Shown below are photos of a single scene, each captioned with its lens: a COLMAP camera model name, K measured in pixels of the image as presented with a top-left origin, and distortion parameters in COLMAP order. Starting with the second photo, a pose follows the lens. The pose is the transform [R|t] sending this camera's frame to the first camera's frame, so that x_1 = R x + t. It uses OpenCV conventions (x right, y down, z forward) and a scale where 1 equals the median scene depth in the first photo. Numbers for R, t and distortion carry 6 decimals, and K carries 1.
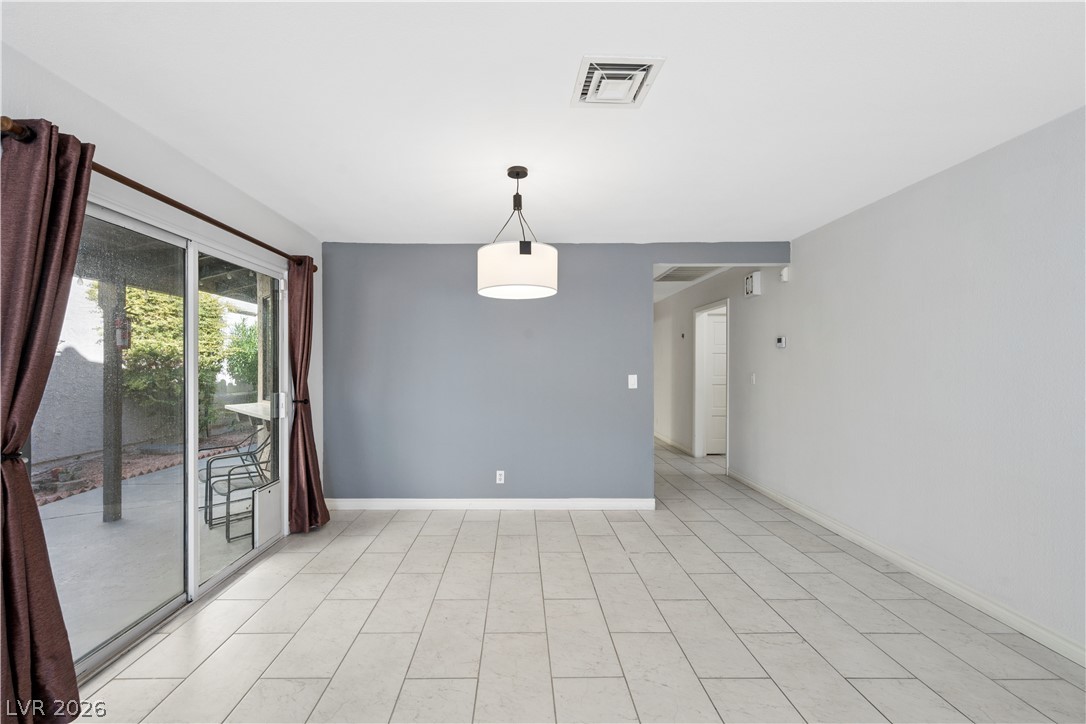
lens RADIAL K [[439.5, 0, 522.7], [0, 439.5, 366.9], [0, 0, 1]] dist [0.003374, -0.000239]
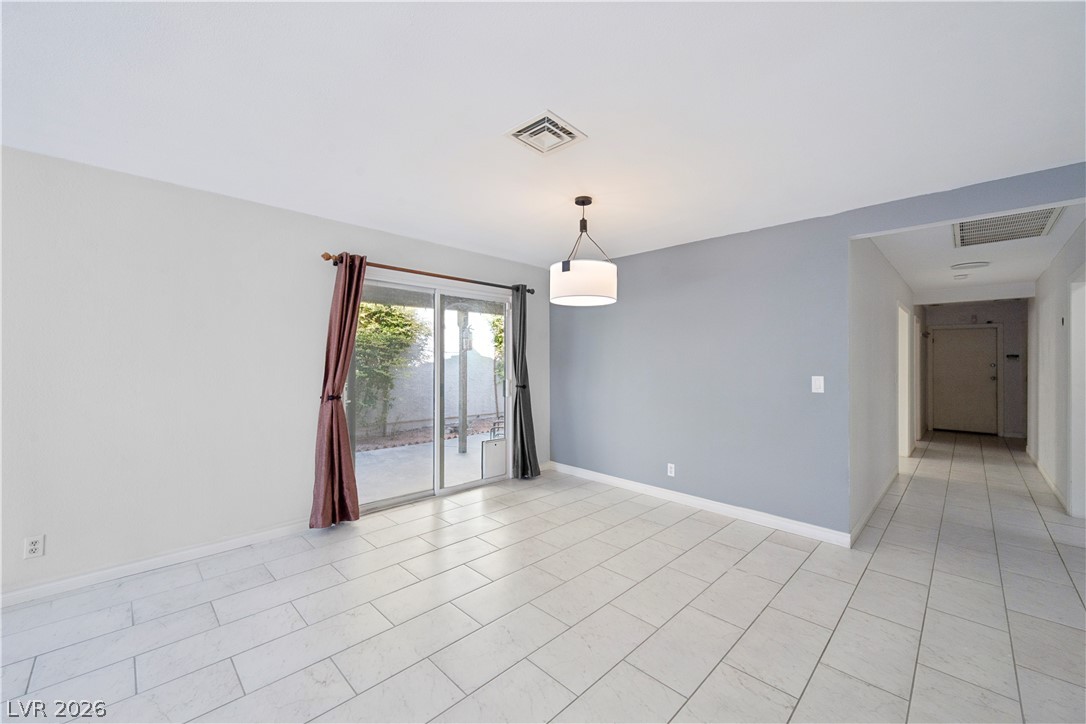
lens RADIAL K [[431.3, 0, 543.0], [0, 431.3, 362.0], [0, 0, 1]] dist [0.009437, -0.000080]
pose [[0.700548, 0.008161, -0.713559, 0.531970], [-0.013772, 0.999903, -0.002085, 0.001101], [0.713473, 0.011288, 0.700592, 0.070608]]
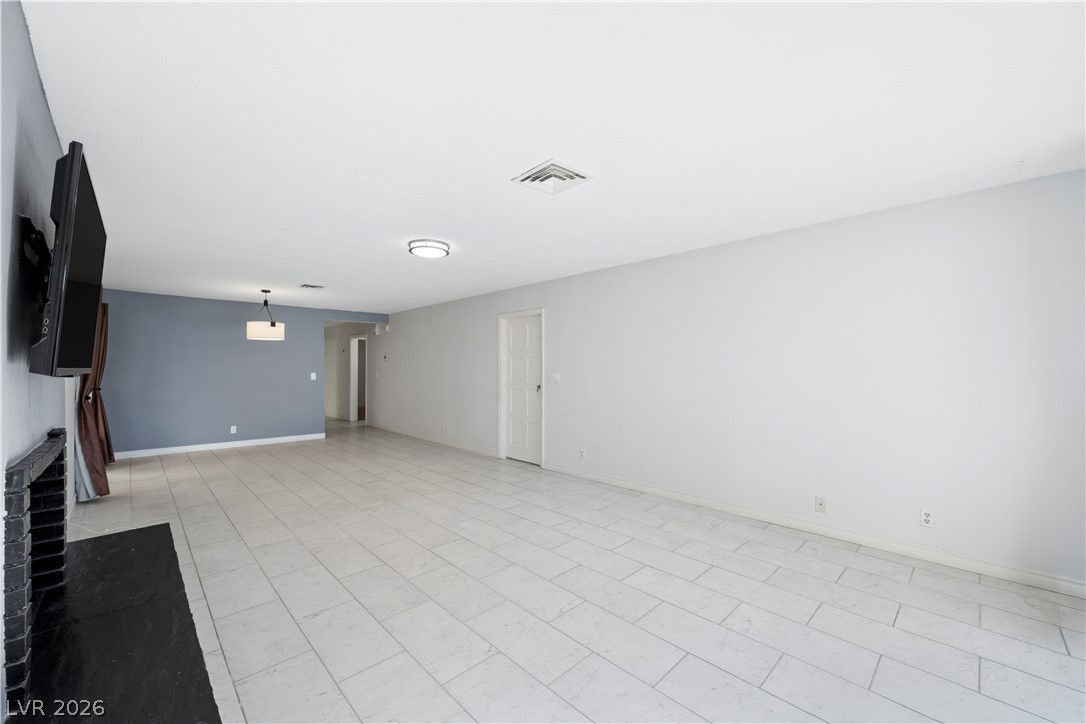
lens RADIAL K [[425.7, 0, 543.4], [0, 425.7, 367.4], [0, 0, 1]] dist [-0.001859, -0.000207]
pose [[0.722832, 0.002714, 0.691018, -0.389279], [0.002754, 0.999973, -0.006809, 0.010115], [-0.691018, 0.006825, 0.722805, -1.319413]]
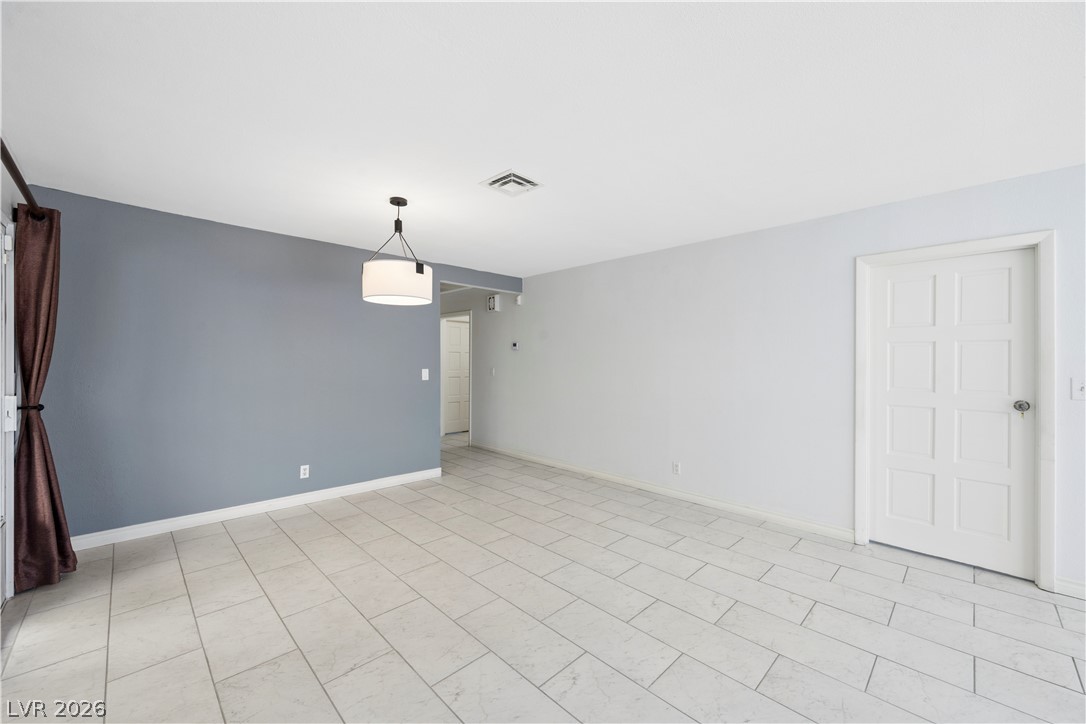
lens RADIAL K [[431.3, 0, 543.0], [0, 431.3, 362.0], [0, 0, 1]] dist [0.009437, -0.000080]
pose [[0.715232, 0.006470, 0.698858, -0.403975], [-0.004068, 0.999979, -0.005094, 0.004169], [-0.698876, 0.000800, 0.715243, -0.097159]]
